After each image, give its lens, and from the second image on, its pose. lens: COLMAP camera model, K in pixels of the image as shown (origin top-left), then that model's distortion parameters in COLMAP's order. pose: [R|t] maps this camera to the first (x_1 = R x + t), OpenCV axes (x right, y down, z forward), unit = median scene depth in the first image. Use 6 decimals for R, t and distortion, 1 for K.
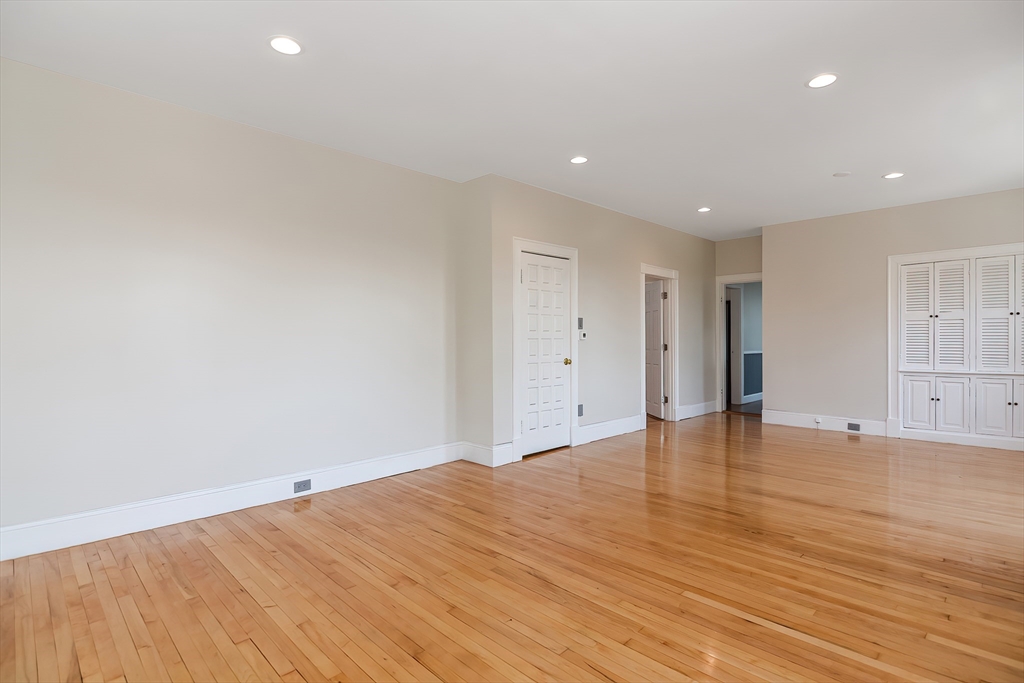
lens RADIAL K [[495.0, 0, 516.1], [0, 495.0, 340.4], [0, 0, 1]] dist [-0.002383, -0.000666]
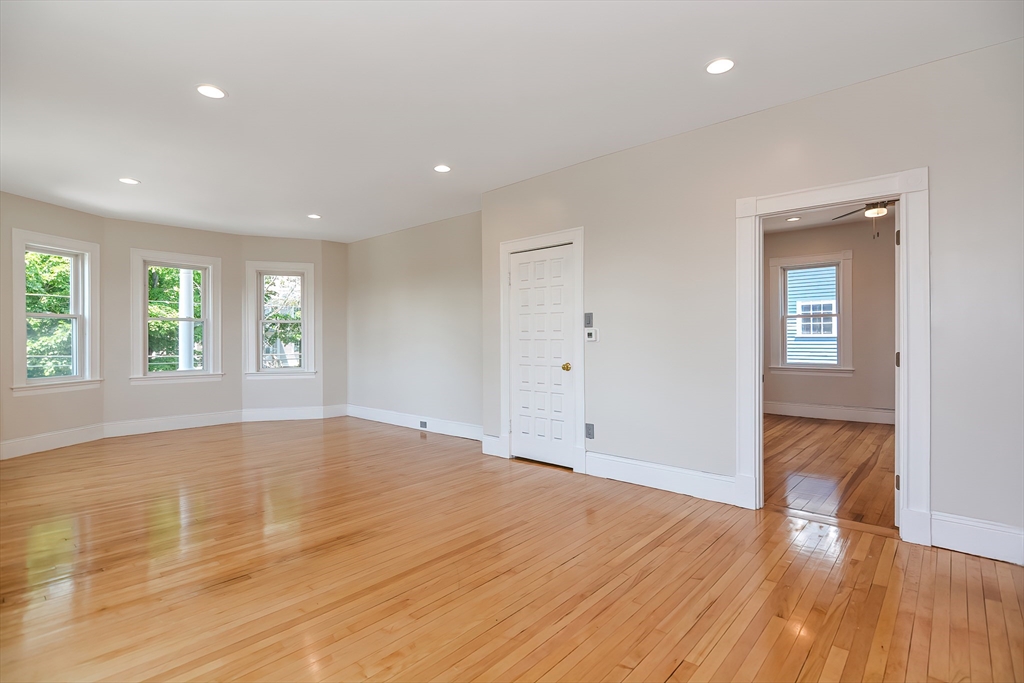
lens RADIAL K [[495.0, 0, 514.5], [0, 495.0, 340.9], [0, 0, 1]] dist [-0.002383, -0.000666]
pose [[0.063221, 0.006605, -0.997978, 0.944057], [0.000982, 0.999977, 0.006681, -0.006951], [0.997999, -0.001402, 0.063213, 0.869669]]
